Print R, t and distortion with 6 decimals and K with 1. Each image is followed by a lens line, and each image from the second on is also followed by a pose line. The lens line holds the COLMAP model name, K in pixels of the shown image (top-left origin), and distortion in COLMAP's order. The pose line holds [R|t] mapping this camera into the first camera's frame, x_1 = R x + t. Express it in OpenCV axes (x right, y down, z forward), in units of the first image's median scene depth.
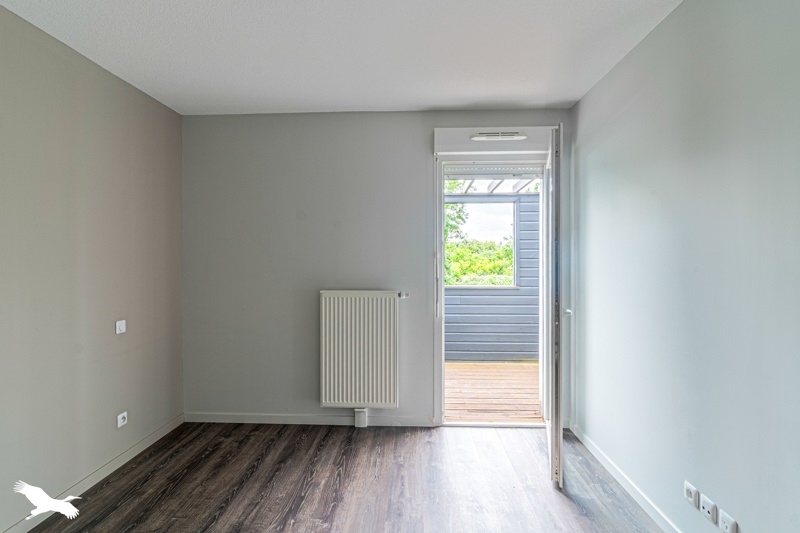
lens RADIAL K [[404.1, 0, 400.0], [0, 404.1, 266.5], [0, 0, 1]] dist [0.000072, -0.000268]
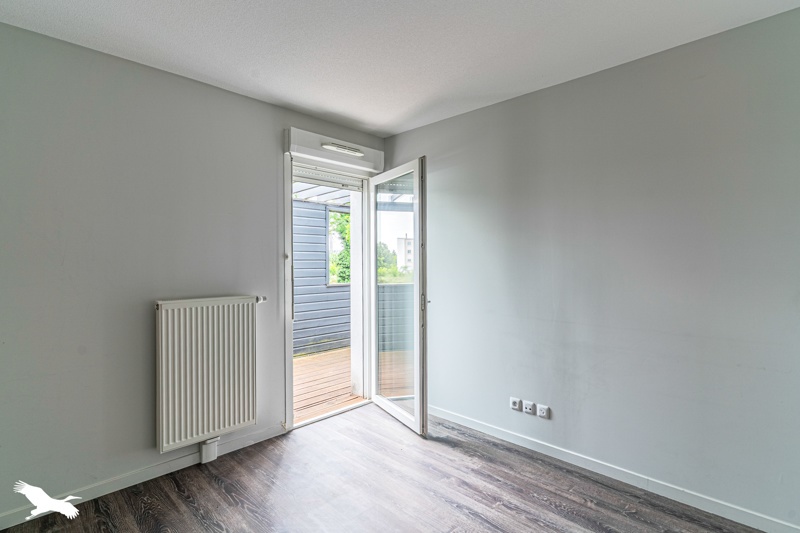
lens RADIAL K [[392.6, 0, 400.0], [0, 392.6, 266.5], [0, 0, 1]] dist [0.000659, 0.000053]
pose [[0.674983, -0.013396, 0.737712, -0.437760], [0.019849, 0.999803, -0.000006, 0.002282], [-0.737566, 0.014647, 0.675116, 0.159390]]
